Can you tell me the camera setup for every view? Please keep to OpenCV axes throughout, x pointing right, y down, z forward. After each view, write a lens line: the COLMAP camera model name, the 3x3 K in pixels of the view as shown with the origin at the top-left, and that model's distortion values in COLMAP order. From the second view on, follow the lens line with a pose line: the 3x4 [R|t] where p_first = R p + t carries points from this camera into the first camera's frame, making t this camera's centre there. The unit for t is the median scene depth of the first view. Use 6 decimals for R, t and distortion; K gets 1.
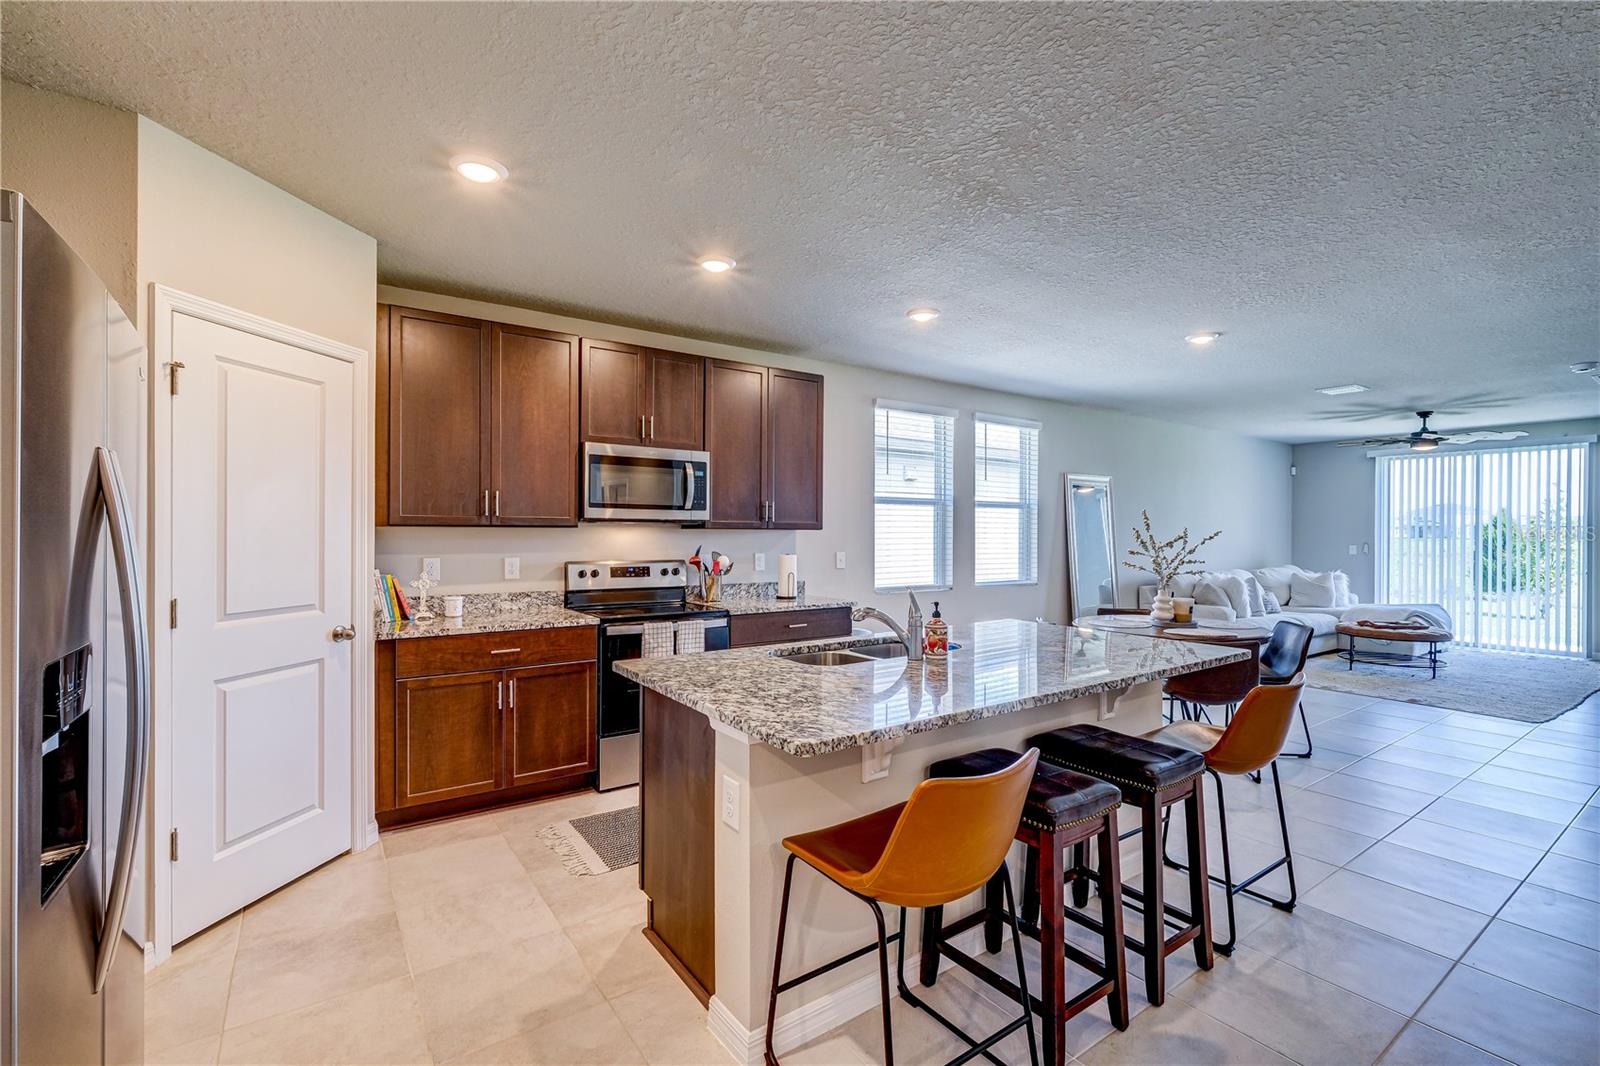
lens RADIAL K [[707.6, 0, 790.3], [0, 707.6, 530.9], [0, 0, 1]] dist [-0.005707, 0.001039]
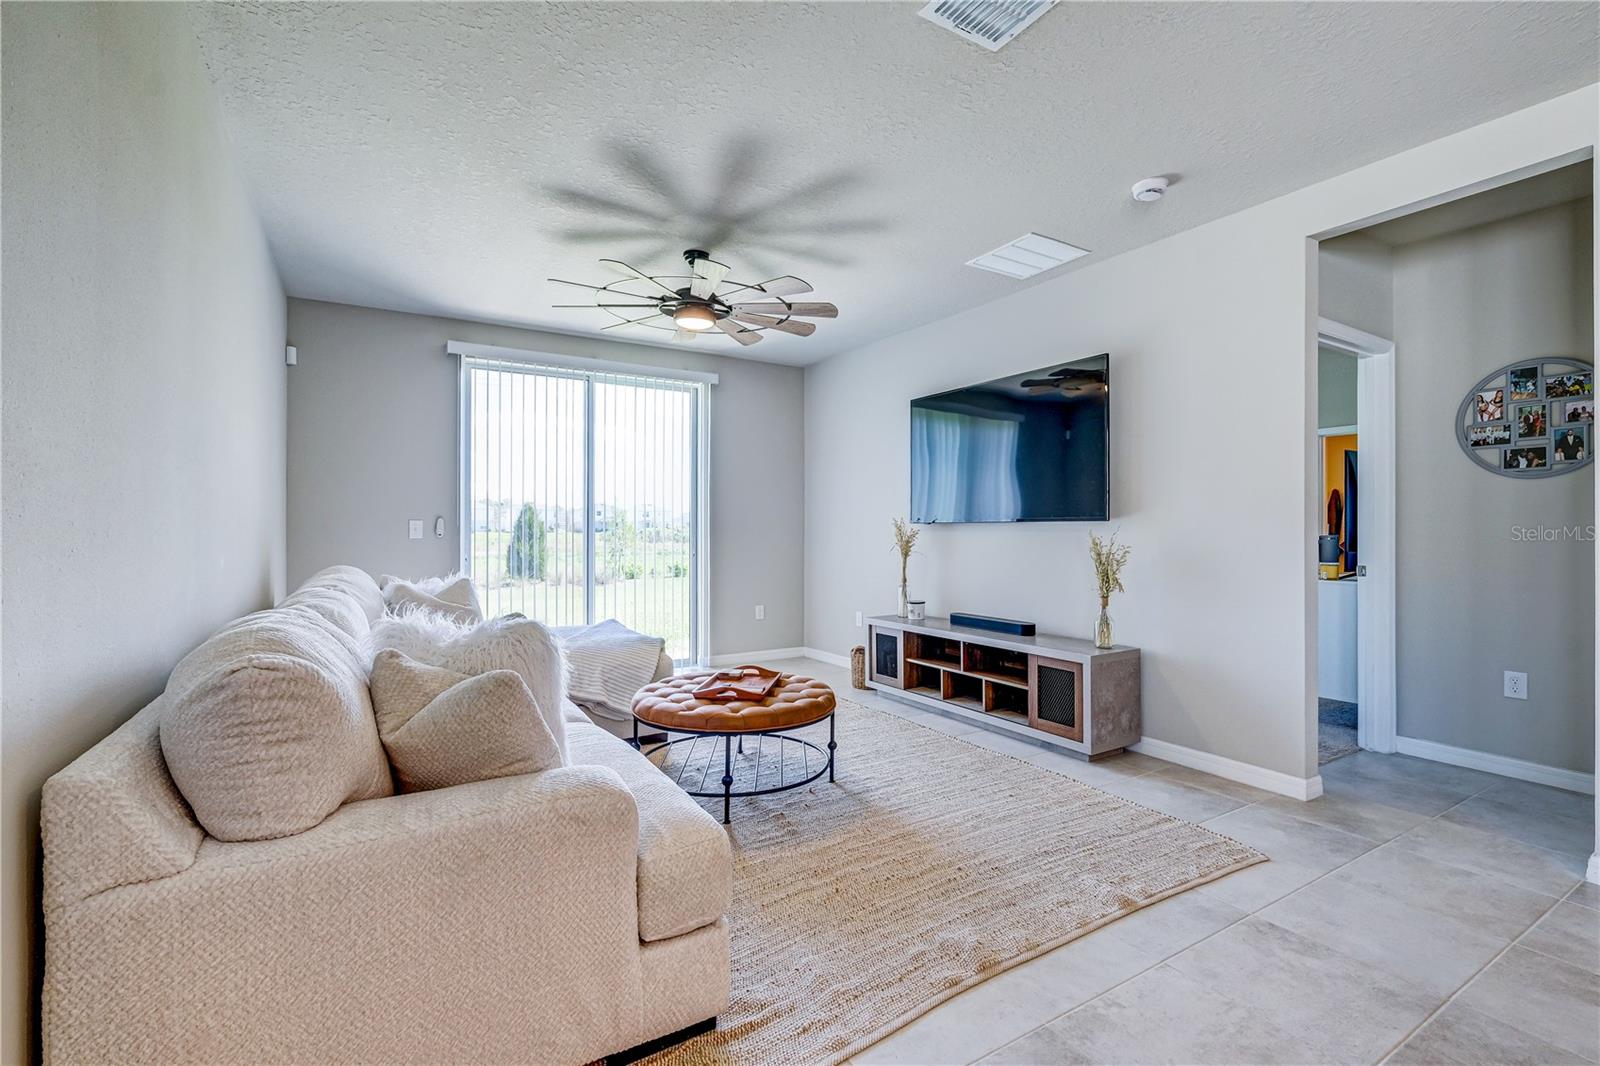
lens RADIAL K [[707.6, 0, 808.7], [0, 707.6, 535.3], [0, 0, 1]] dist [-0.005707, 0.001039]
pose [[0.060231, -0.012552, 0.998106, 0.646531], [-0.002155, 0.999917, 0.012705, 0.050860], [-0.998182, -0.002916, 0.060199, 1.487955]]
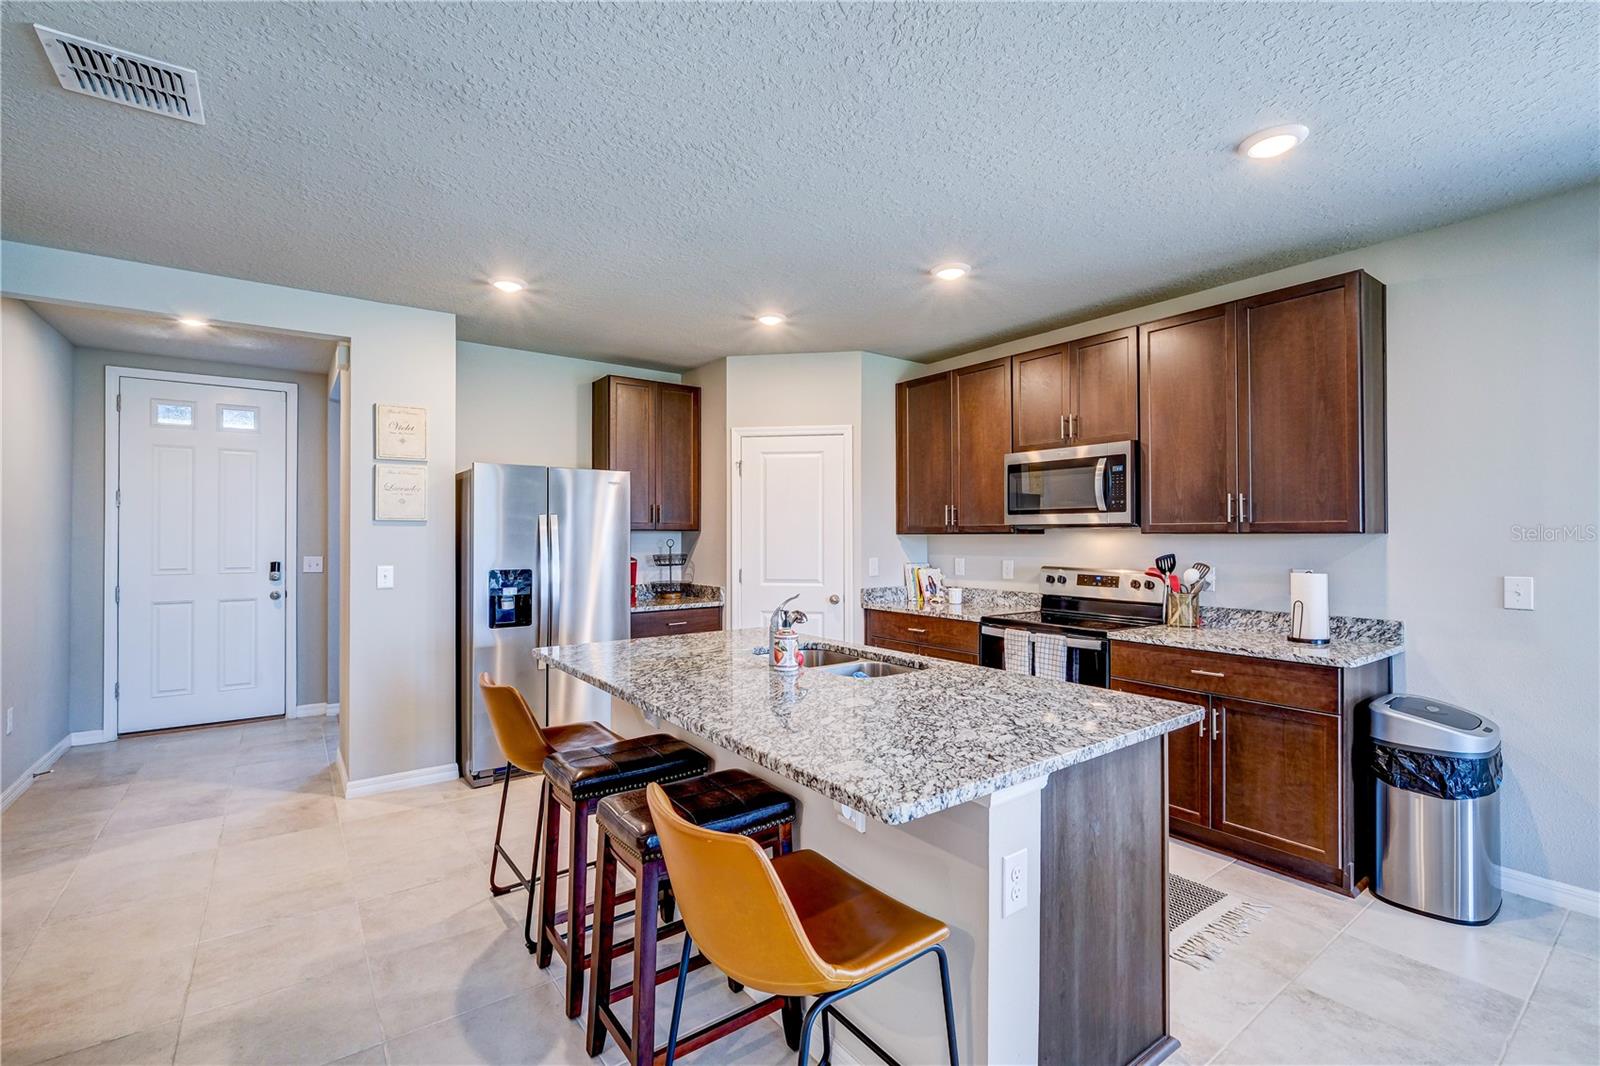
lens RADIAL K [[707.6, 0, 810.2], [0, 707.6, 533.8], [0, 0, 1]] dist [-0.005707, 0.001039]
pose [[0.035611, -0.005710, -0.999349, 0.677851], [0.003160, 0.999979, -0.005601, 0.000317], [0.999361, -0.002958, 0.035629, 0.583309]]
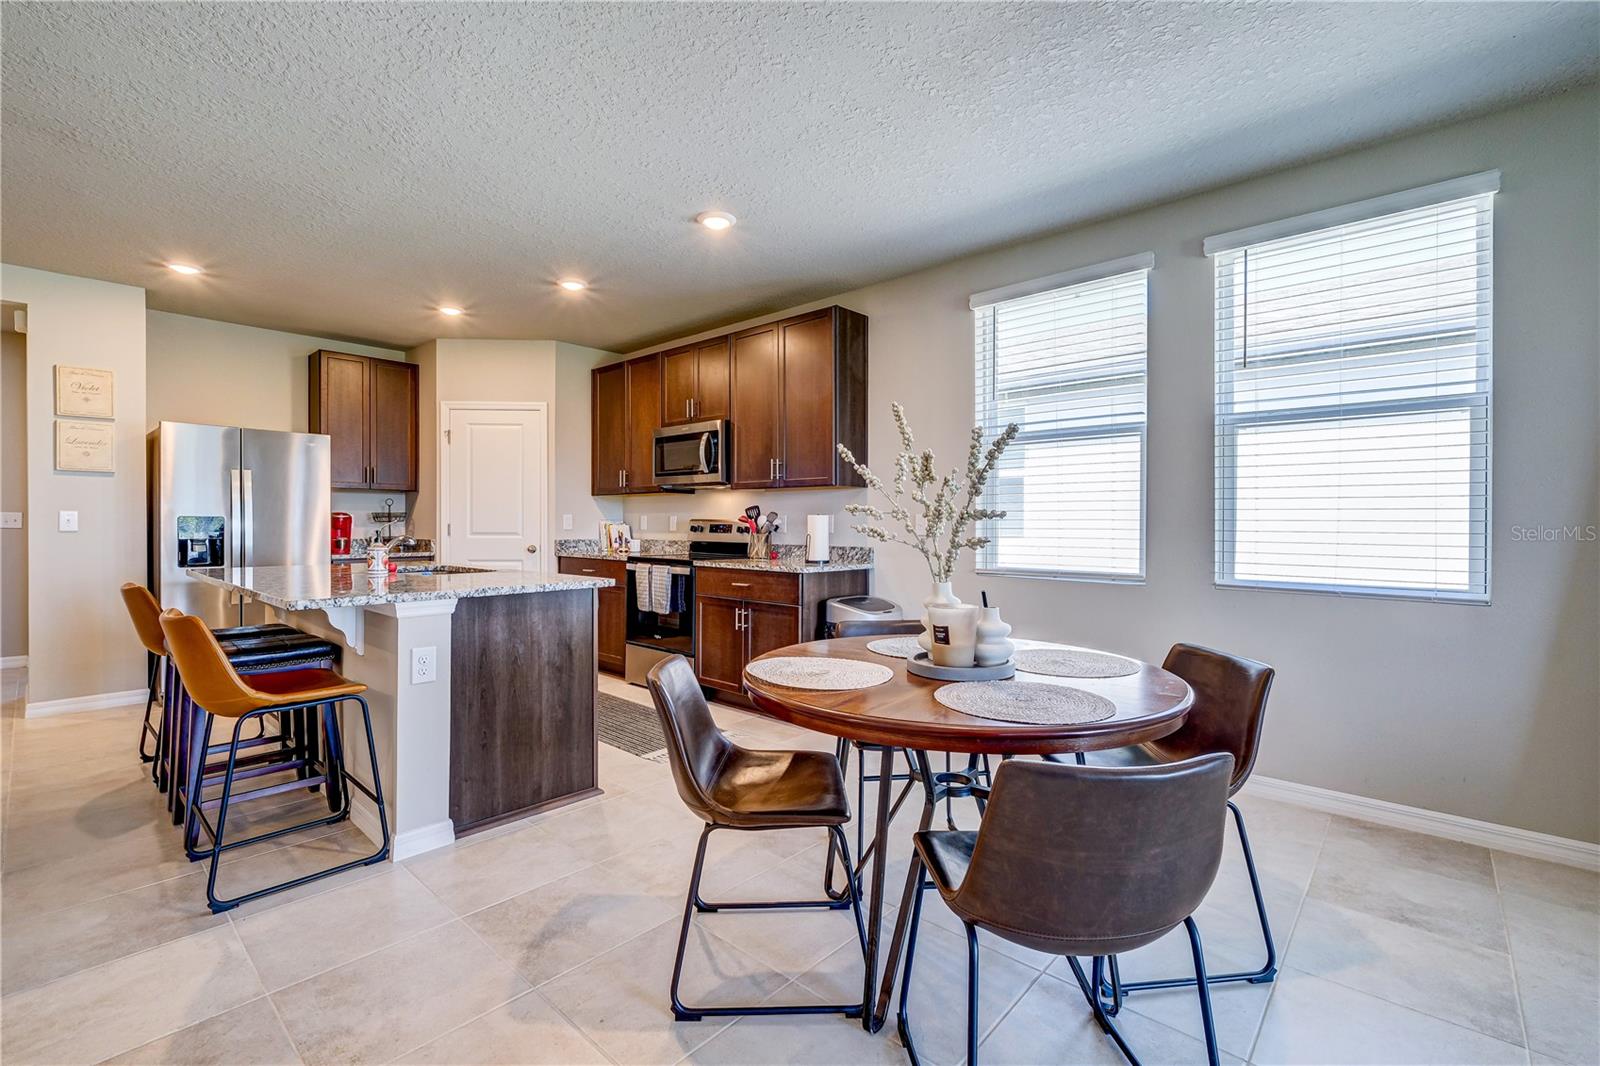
lens RADIAL K [[707.6, 0, 812.4], [0, 707.6, 532.6], [0, 0, 1]] dist [-0.005707, 0.001039]
pose [[0.229281, 0.010120, -0.973308, 0.966474], [-0.000933, 0.999948, 0.010177, 0.051534], [0.973360, -0.001426, 0.229278, 0.864625]]
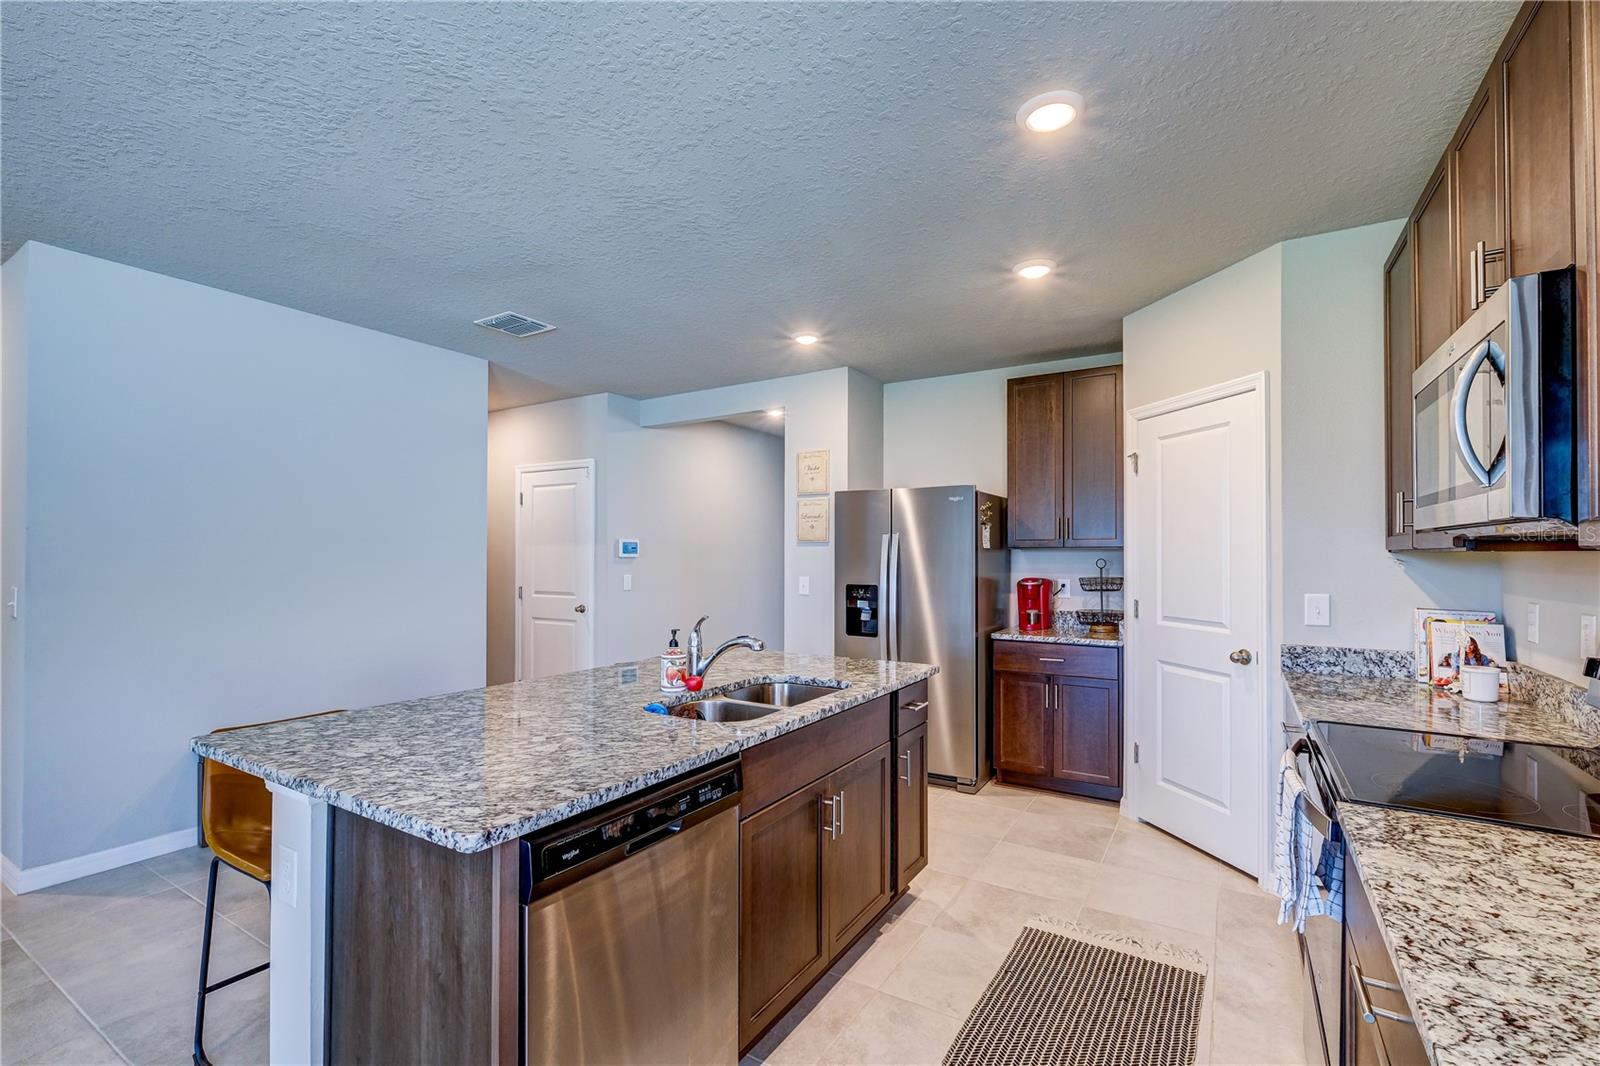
lens RADIAL K [[707.6, 0, 779.5], [0, 707.6, 550.7], [0, 0, 1]] dist [-0.005707, 0.001039]
pose [[-0.923137, -0.006016, -0.384424, 0.256630], [-0.002653, 0.999953, -0.009278, 0.000853], [0.384462, -0.007544, -0.923110, 1.118587]]
